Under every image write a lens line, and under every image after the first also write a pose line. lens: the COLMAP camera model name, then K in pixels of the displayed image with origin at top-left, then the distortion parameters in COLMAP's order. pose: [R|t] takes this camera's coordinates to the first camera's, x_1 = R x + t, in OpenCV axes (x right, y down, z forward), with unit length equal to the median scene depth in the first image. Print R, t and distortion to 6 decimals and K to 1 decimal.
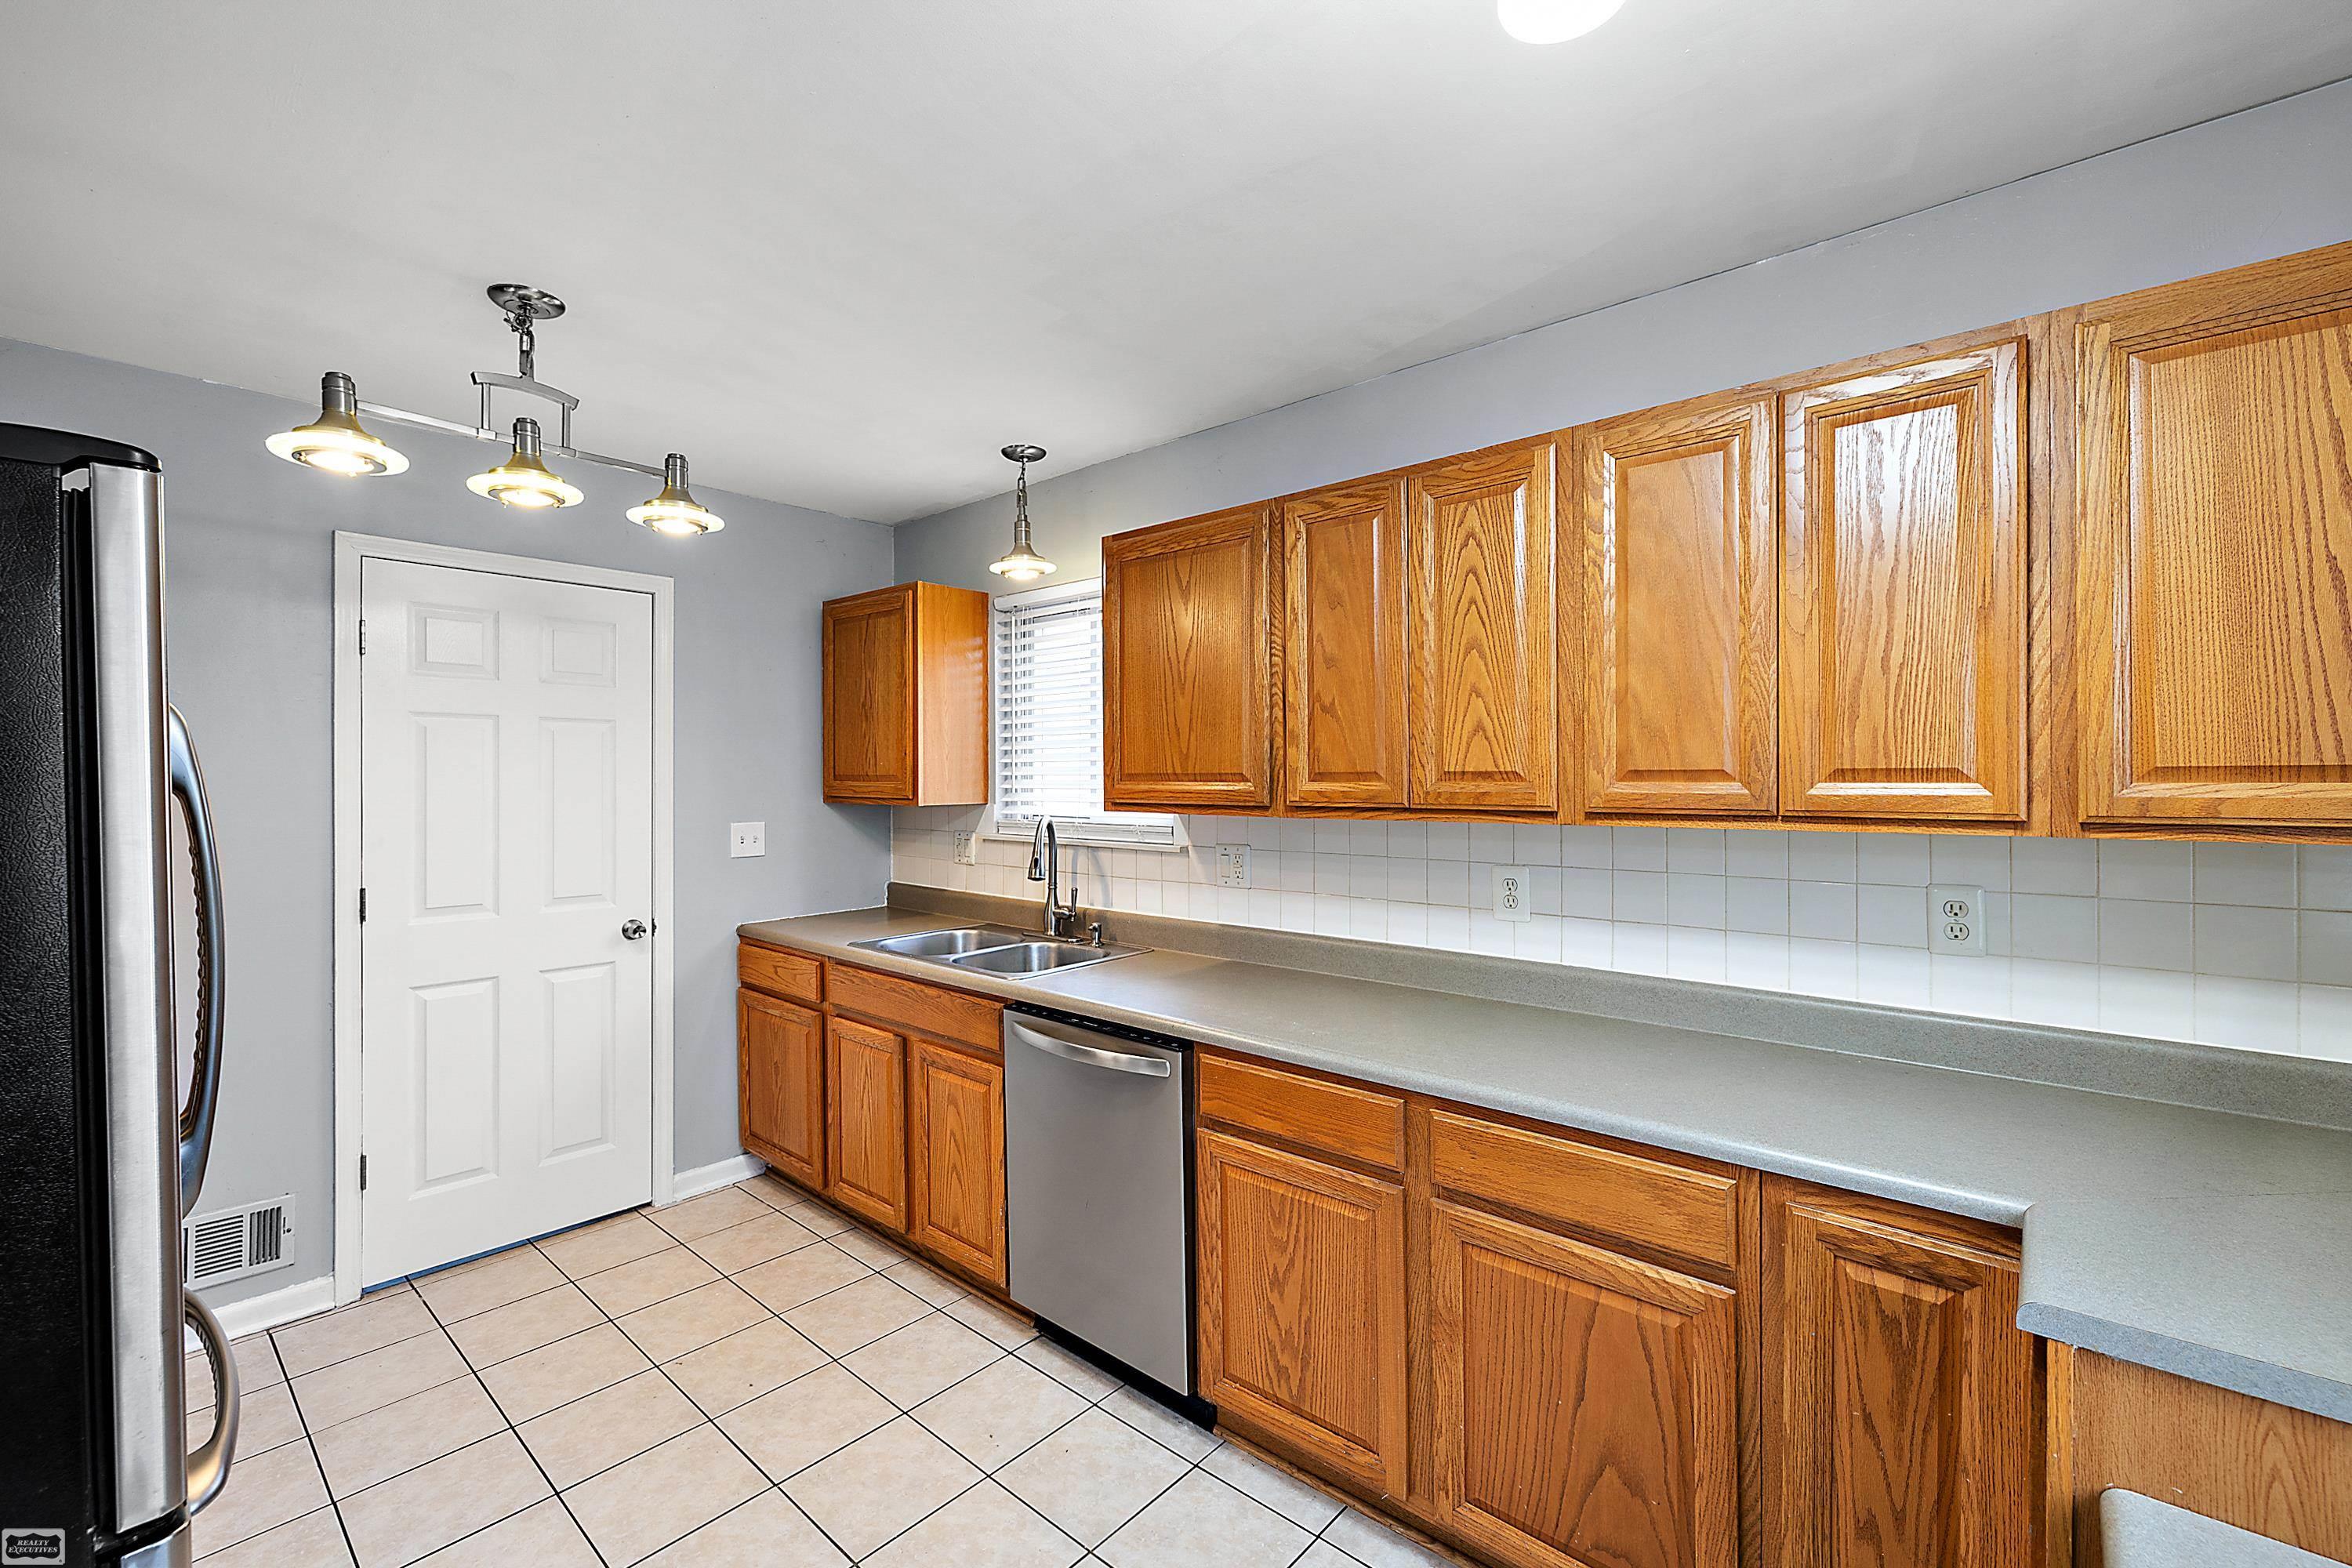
lens RADIAL K [[992.4, 0, 1164.9], [0, 992.4, 772.8], [0, 0, 1]] dist [-0.003951, 0.001320]
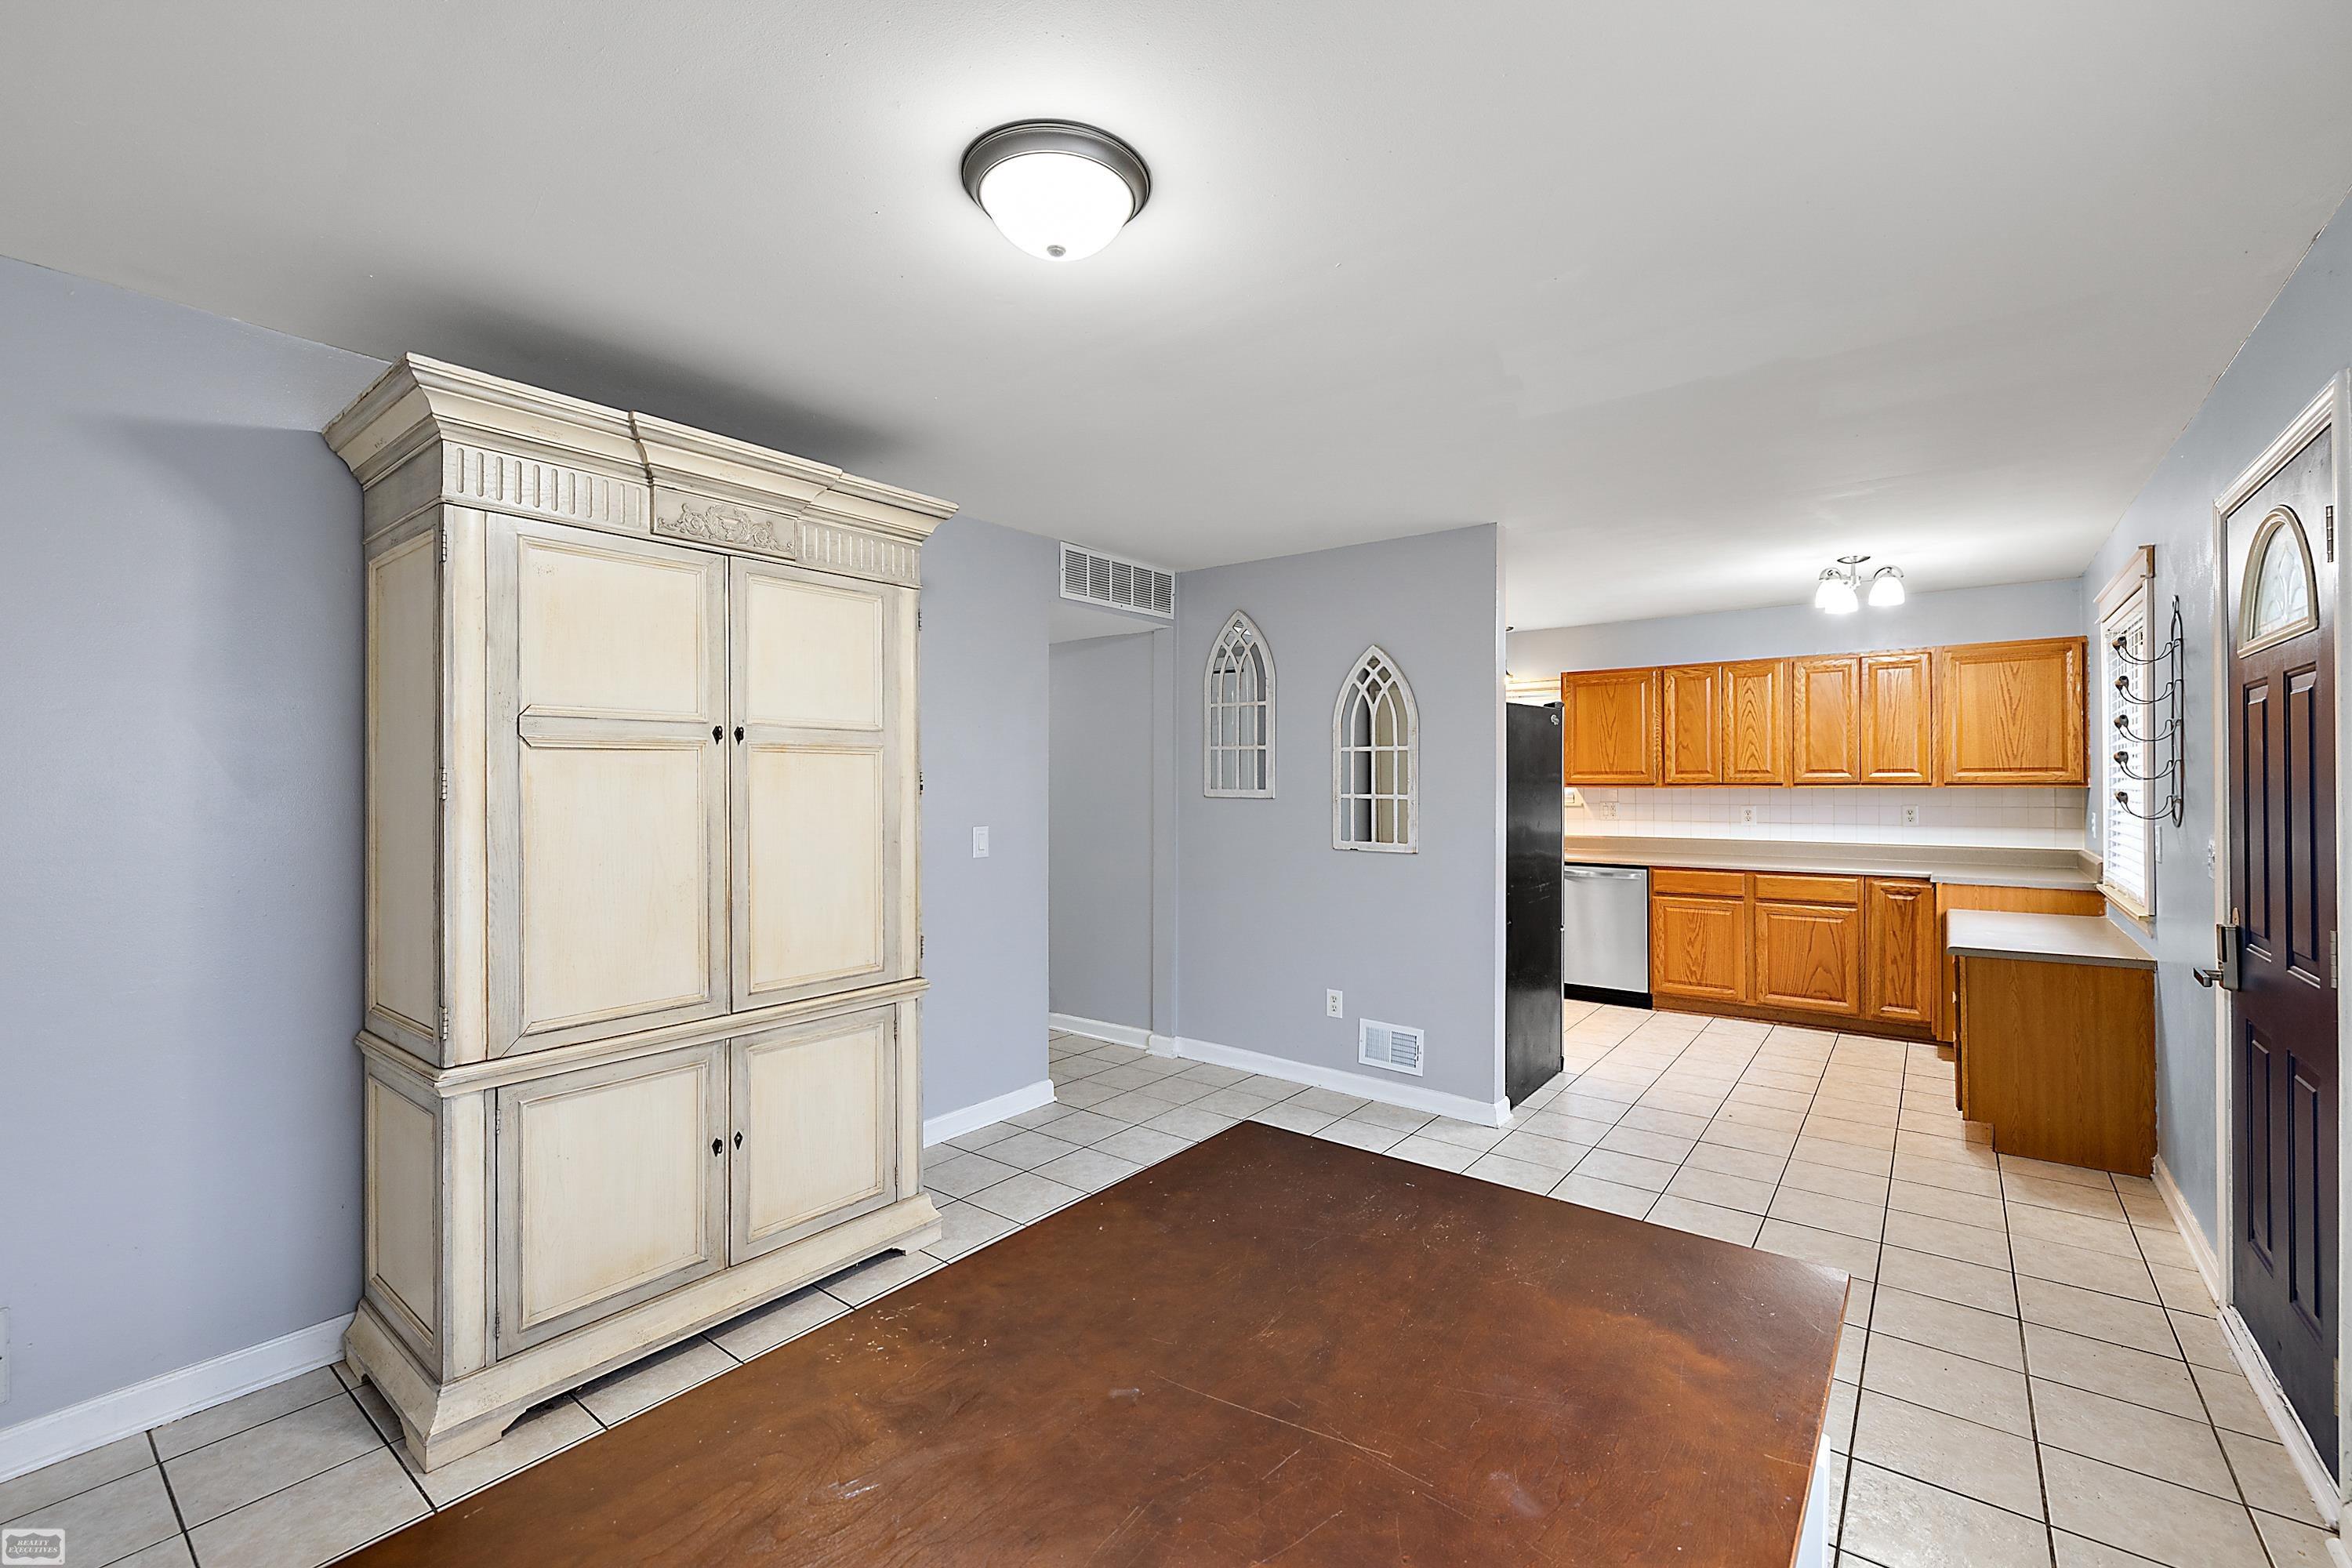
lens RADIAL K [[992.4, 0, 1165.2], [0, 992.4, 772.4], [0, 0, 1]] dist [-0.003951, 0.001320]
pose [[0.997756, -0.000635, 0.066948, -1.369495], [0.000873, 0.999993, -0.003525, 0.011948], [-0.066946, 0.003575, 0.997750, -1.534519]]
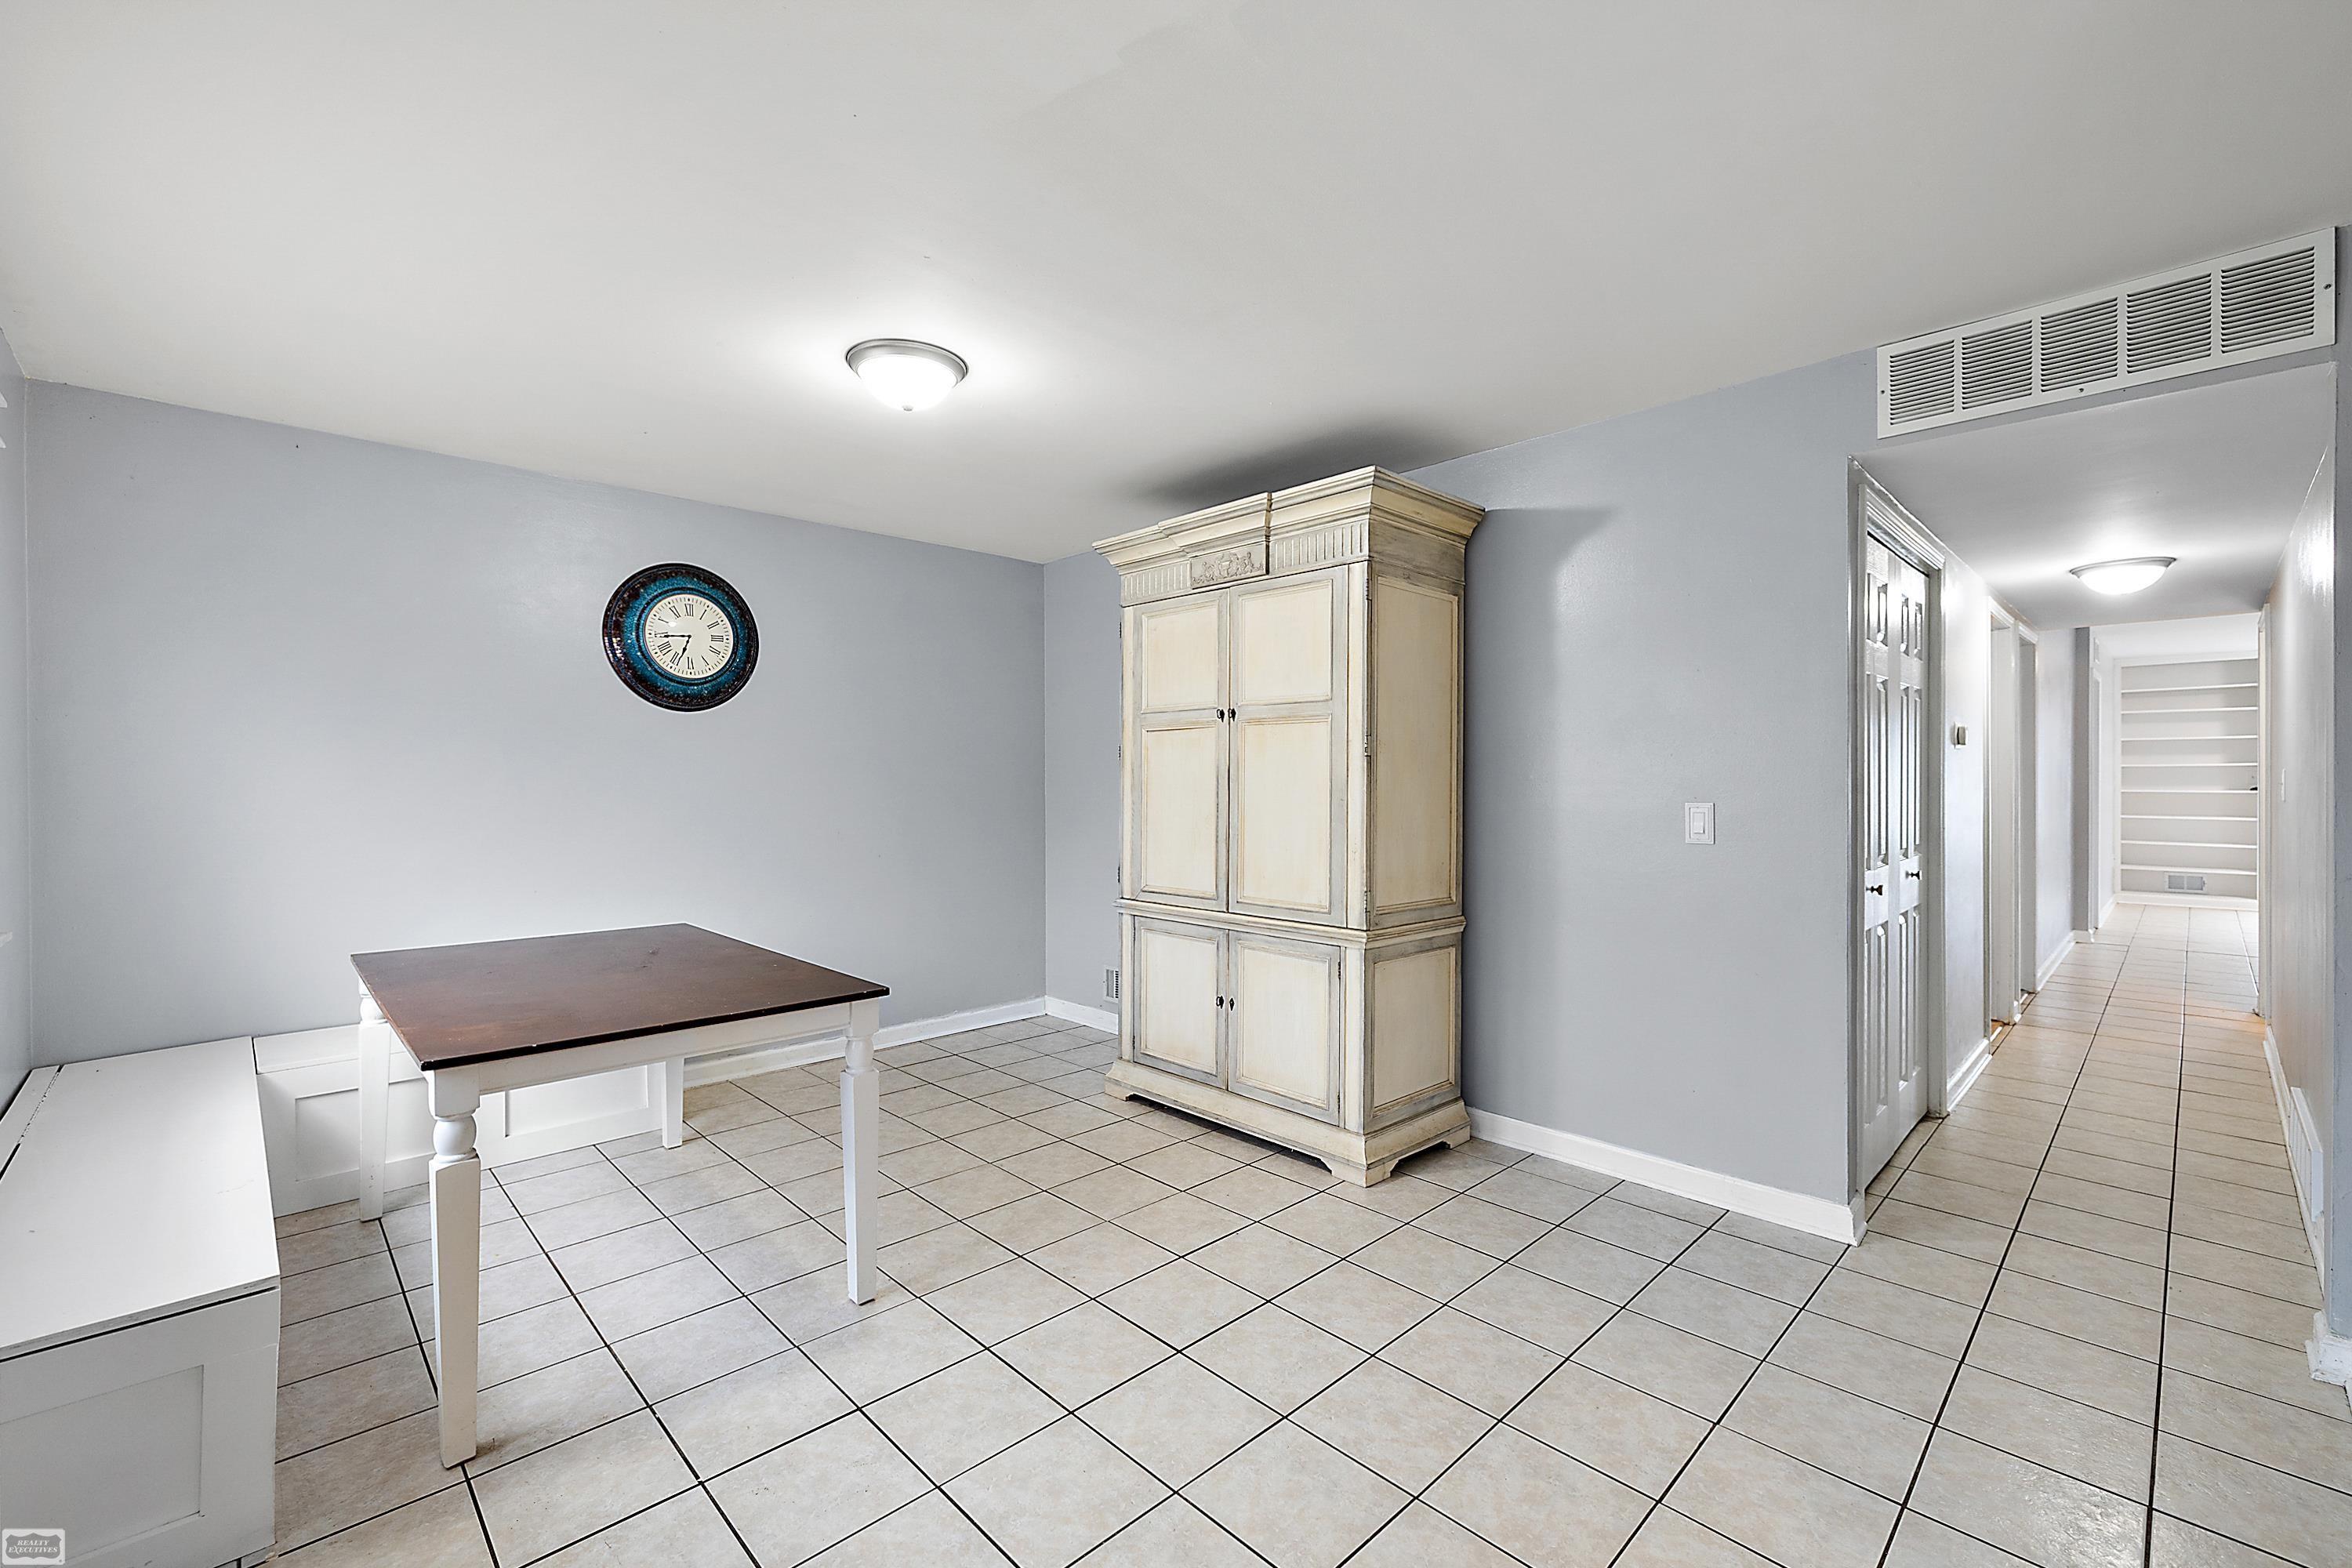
lens RADIAL K [[992.4, 0, 1177.2], [0, 992.4, 777.5], [0, 0, 1]] dist [-0.003951, 0.001320]
pose [[-0.070934, 0.003461, -0.997475, -0.242228], [0.006156, 0.999976, 0.003032, 0.058359], [0.997462, -0.005926, -0.070954, -0.392532]]
